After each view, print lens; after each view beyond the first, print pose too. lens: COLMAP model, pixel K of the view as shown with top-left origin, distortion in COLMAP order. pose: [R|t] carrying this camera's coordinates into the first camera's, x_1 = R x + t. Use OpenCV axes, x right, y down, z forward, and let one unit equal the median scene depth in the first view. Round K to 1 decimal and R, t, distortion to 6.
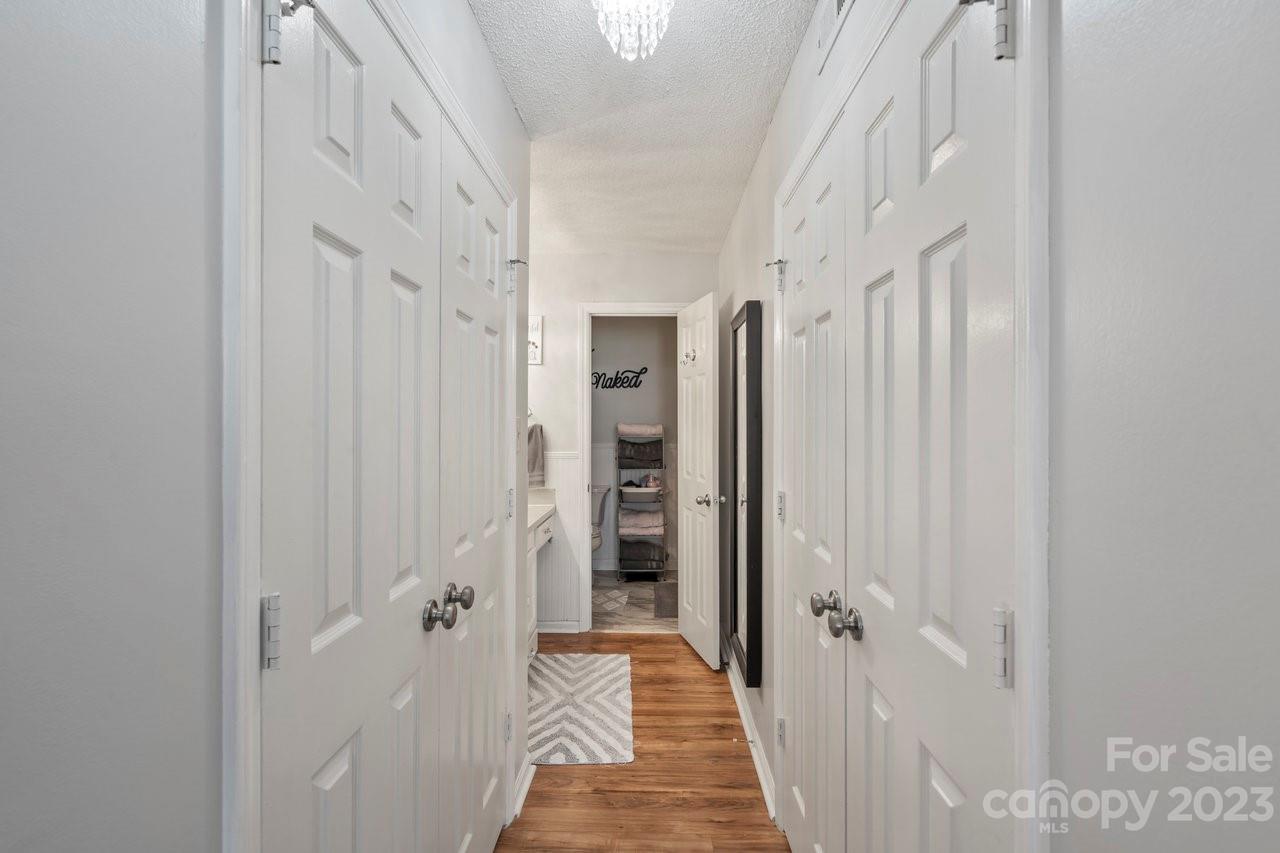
lens RADIAL K [[594.8, 0, 638.0], [0, 594.8, 420.0], [0, 0, 1]] dist [-0.000958, 0.000171]
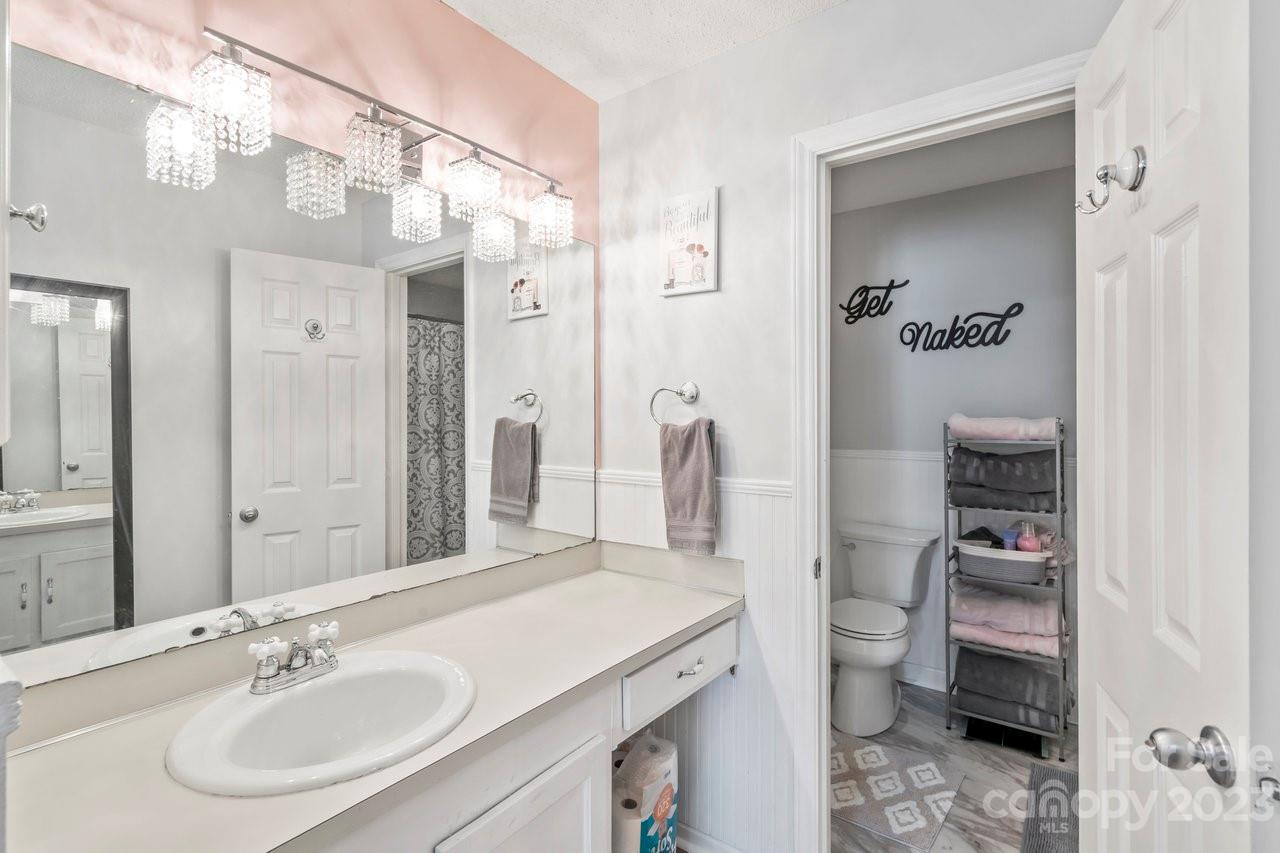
lens RADIAL K [[594.8, 0, 638.0], [0, 594.8, 420.0], [0, 0, 1]] dist [-0.000958, 0.000171]
pose [[0.815165, -0.002249, -0.579224, 0.043926], [0.008850, 0.999924, 0.008572, 0.002994], [0.579161, -0.012113, 0.815123, 0.436911]]
